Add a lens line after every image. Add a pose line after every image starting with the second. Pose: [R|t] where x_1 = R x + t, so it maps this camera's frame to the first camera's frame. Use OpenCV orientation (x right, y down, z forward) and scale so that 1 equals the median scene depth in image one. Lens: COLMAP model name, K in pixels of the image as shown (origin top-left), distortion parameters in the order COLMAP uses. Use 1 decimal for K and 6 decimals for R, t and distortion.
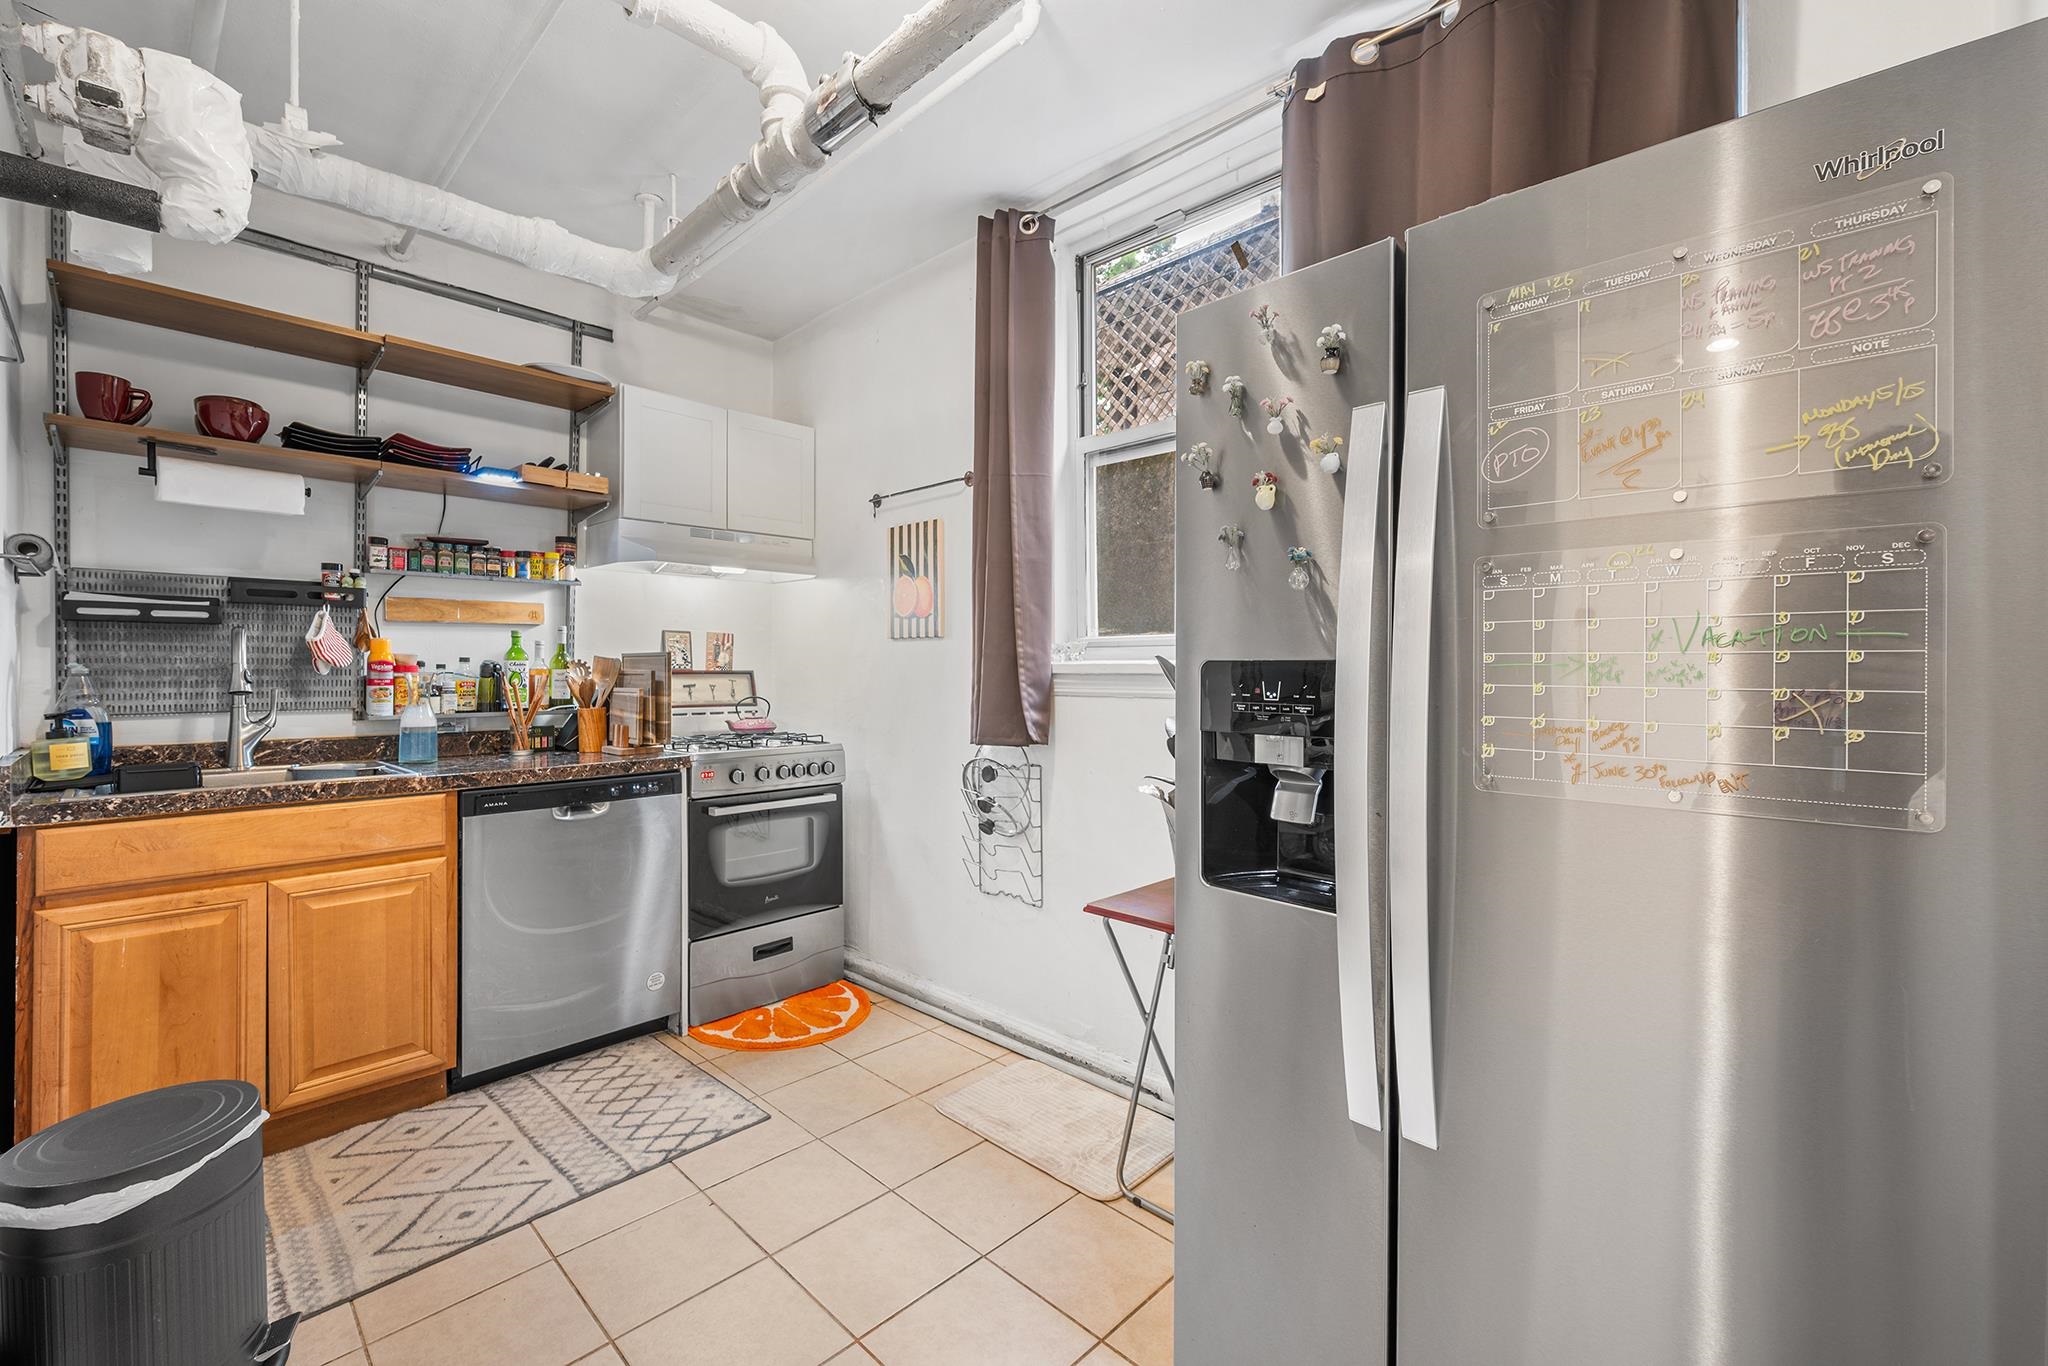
lens RADIAL K [[853.9, 0, 1001.4], [0, 853.9, 669.3], [0, 0, 1]] dist [-0.003502, -0.000914]
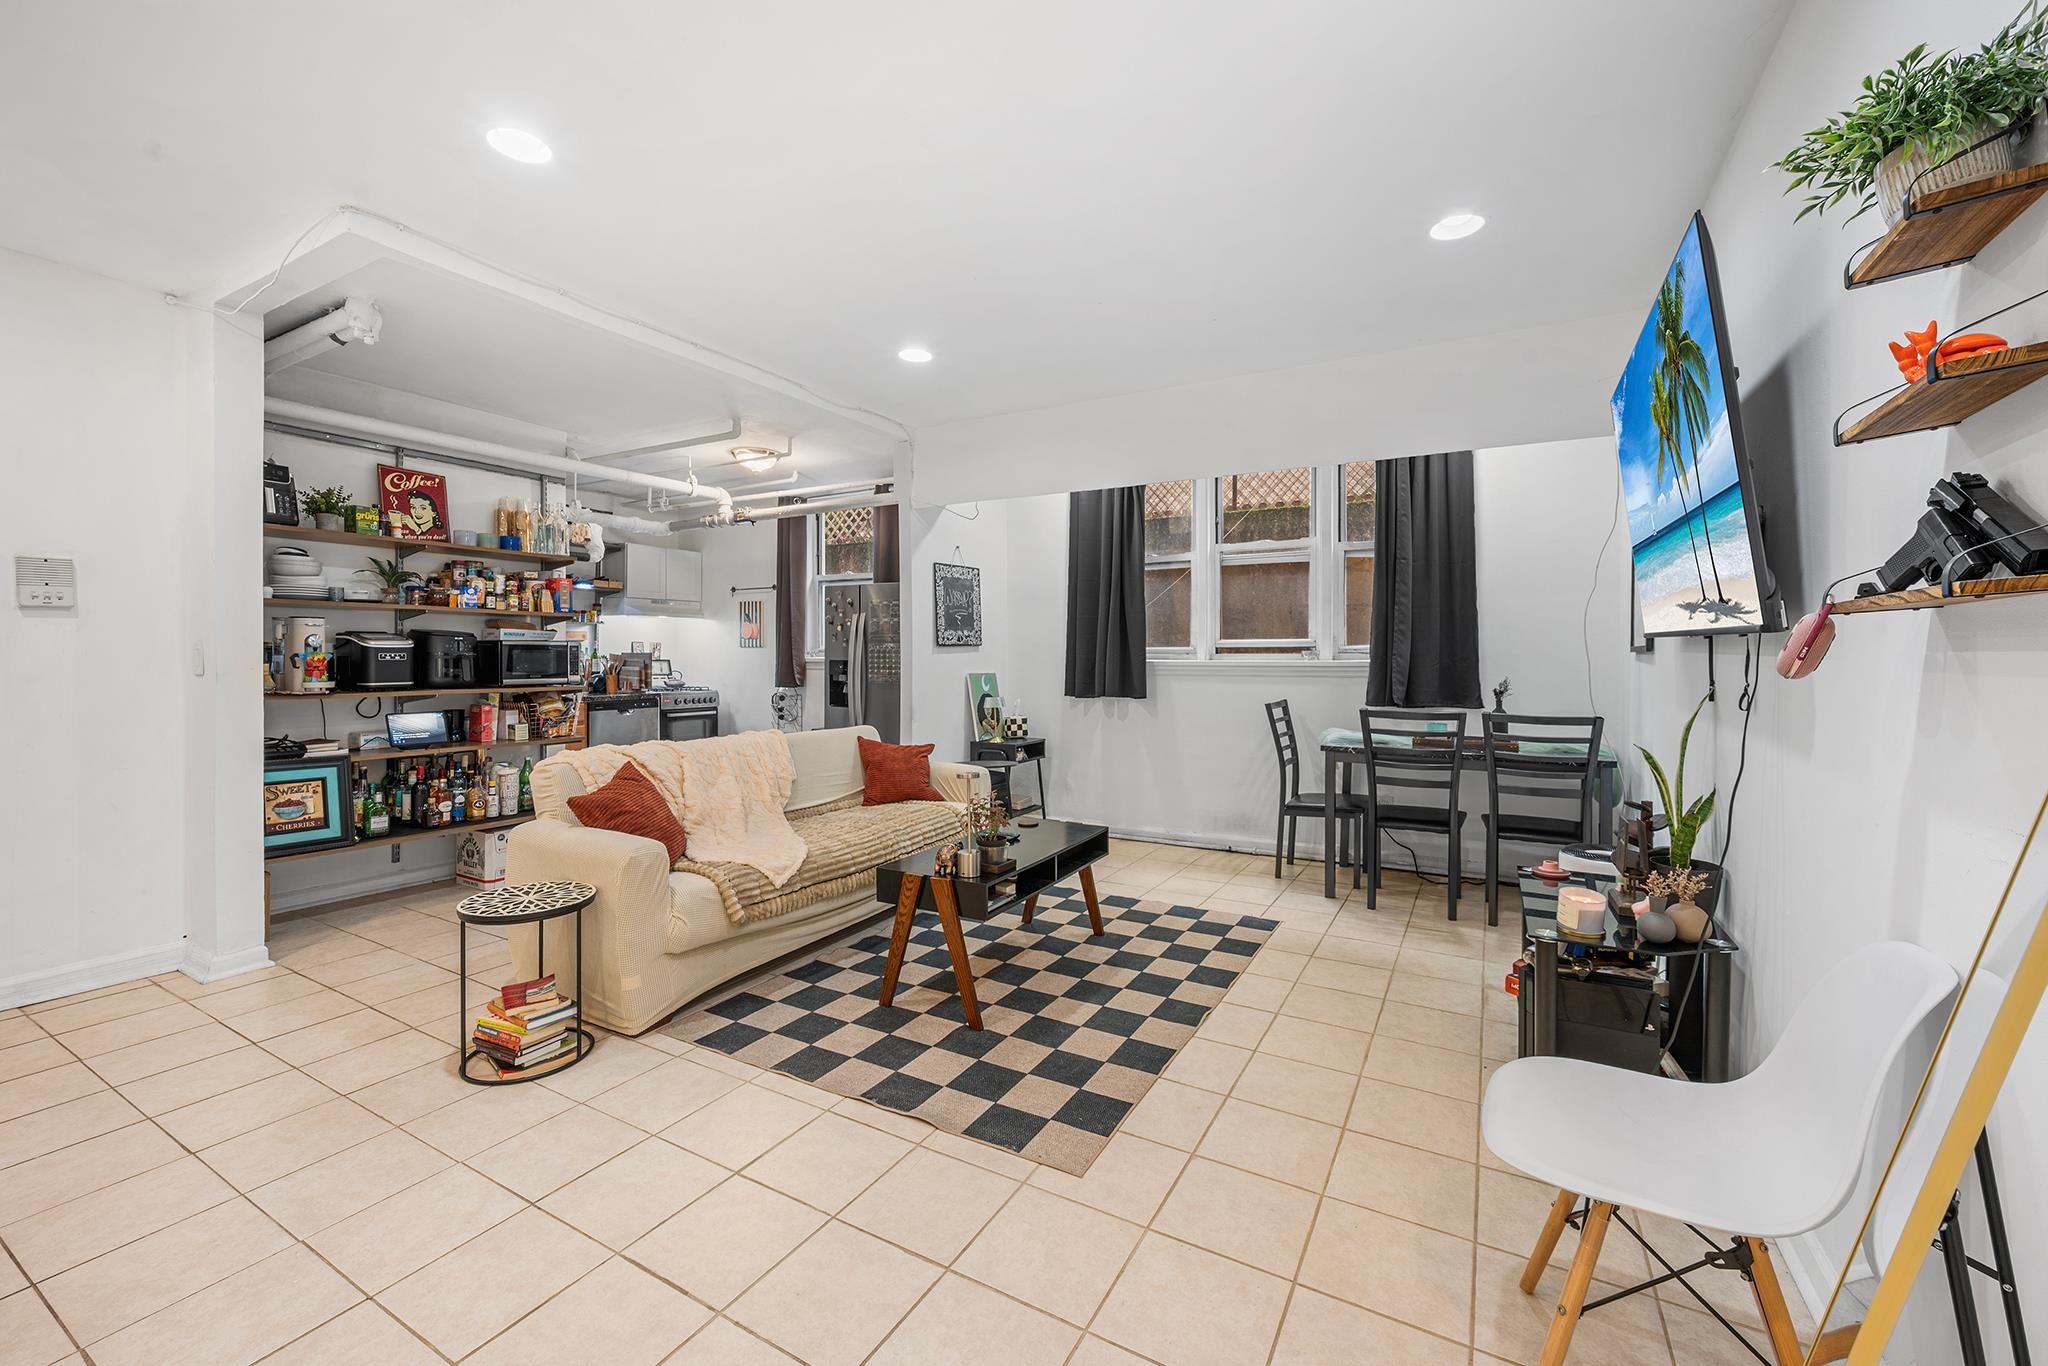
lens RADIAL K [[818.8, 0, 1011.1], [0, 818.8, 671.3], [0, 0, 1]] dist [0.005484, 0.000158]
pose [[0.966345, 0.000094, 0.257249, 0.020570], [-0.005571, 0.999773, 0.020563, -0.022349], [-0.257189, -0.021304, 0.966126, -1.788677]]
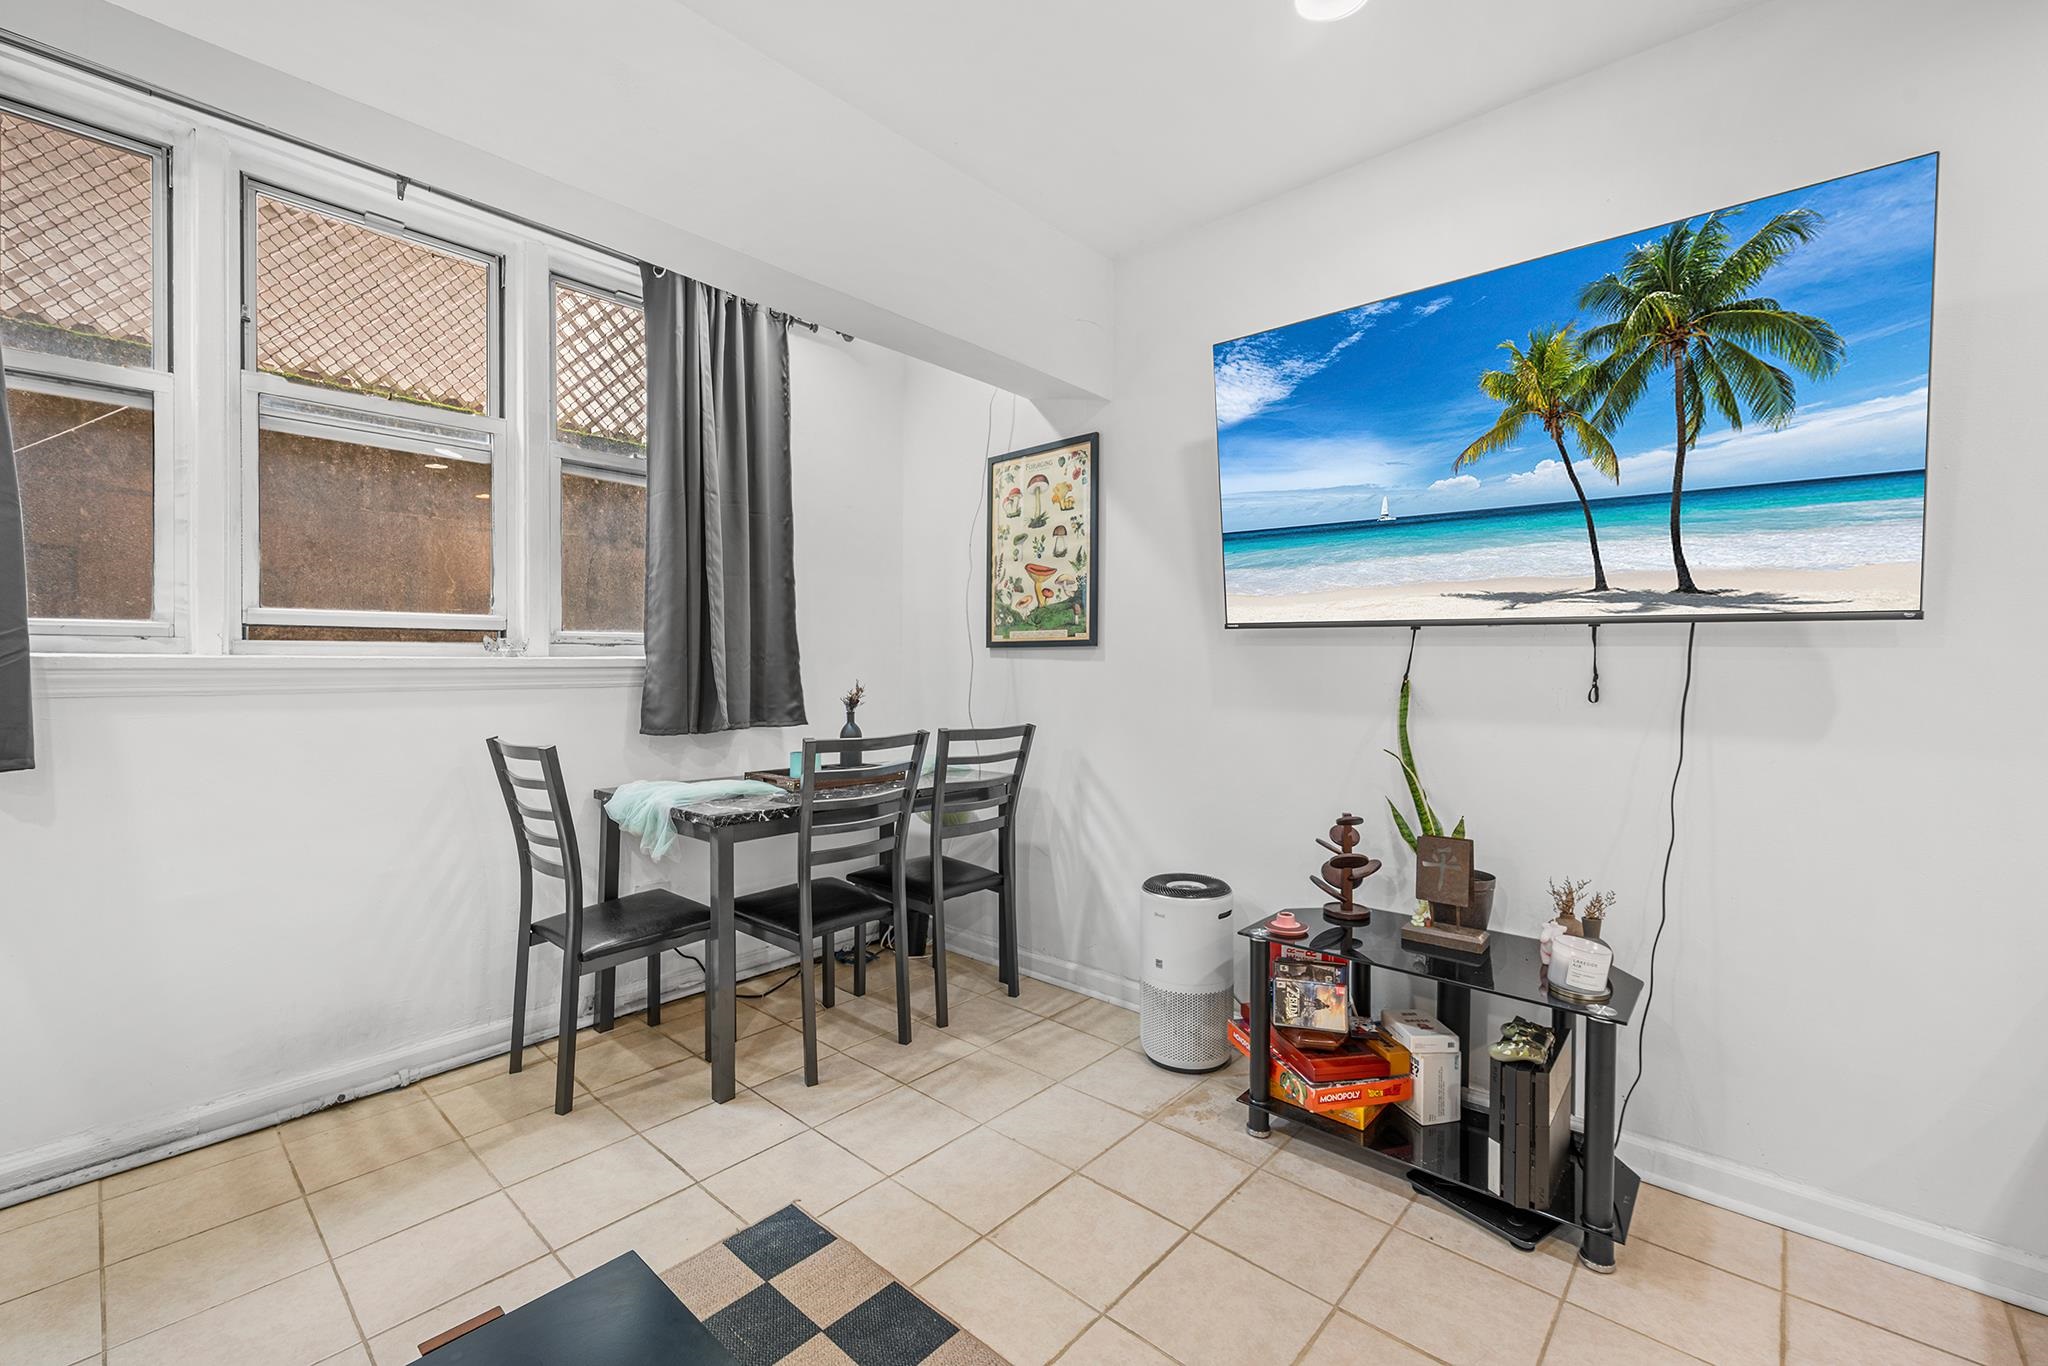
lens RADIAL K [[853.9, 0, 1033.2], [0, 853.9, 664.7], [0, 0, 1]] dist [-0.003502, -0.000914]
pose [[-0.054147, 0.008906, 0.998493, 0.130770], [-0.003279, 0.999953, -0.009097, 0.003963], [-0.998528, -0.003766, -0.054115, -0.674603]]
